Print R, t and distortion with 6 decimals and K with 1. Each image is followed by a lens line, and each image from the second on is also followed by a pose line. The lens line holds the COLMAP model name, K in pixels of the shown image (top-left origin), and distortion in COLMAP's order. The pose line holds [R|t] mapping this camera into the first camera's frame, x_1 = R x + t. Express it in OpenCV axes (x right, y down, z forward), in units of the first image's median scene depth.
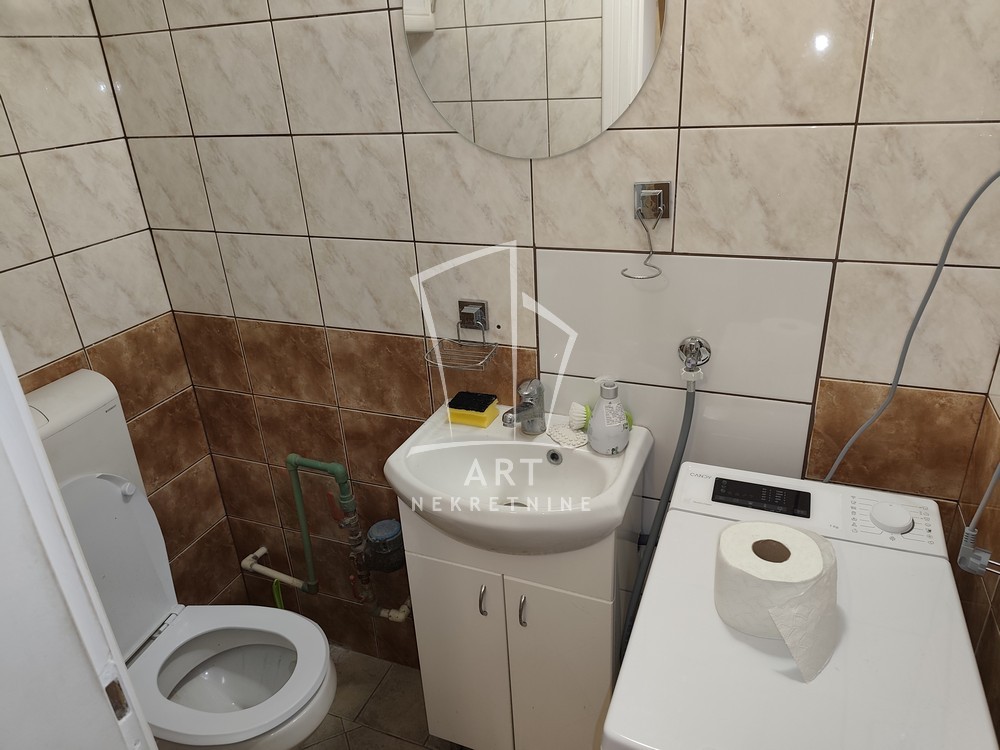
lens RADIAL K [[681.2, 0, 503.6], [0, 681.2, 372.2], [0, 0, 1]] dist [0.032298, -0.036904]
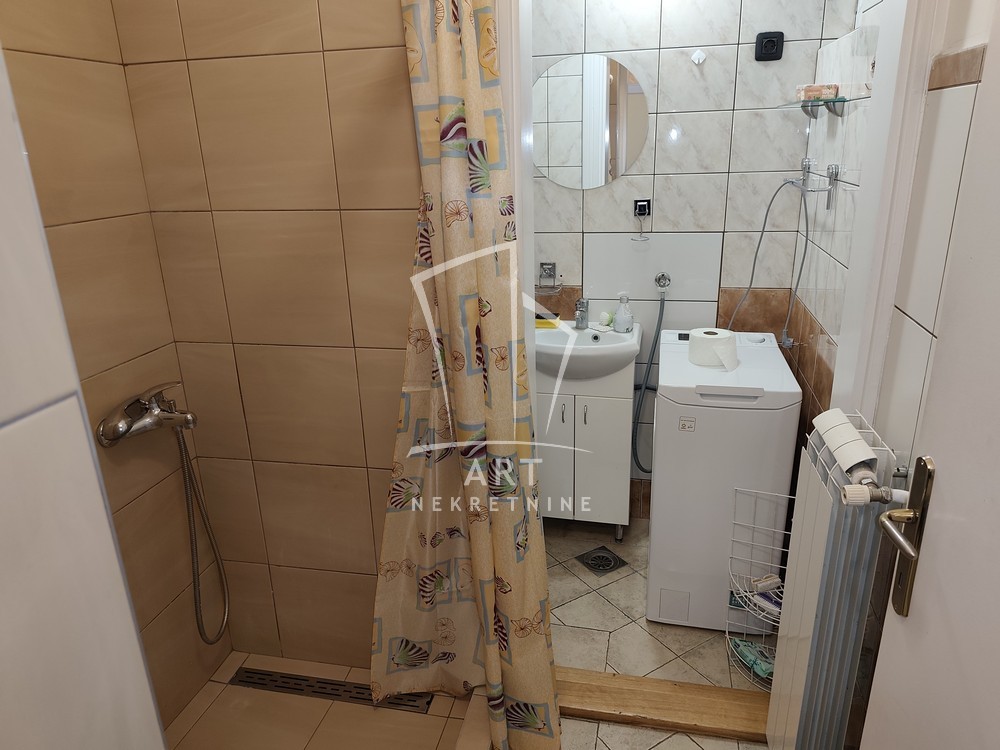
lens RADIAL K [[681.2, 0, 496.8], [0, 681.2, 376.5], [0, 0, 1]] dist [0.032298, -0.036904]
pose [[0.988411, -0.028965, 0.149009, -0.569528], [0.043668, 0.994387, -0.096368, 0.464901], [-0.145382, 0.101758, 0.984129, -0.999745]]
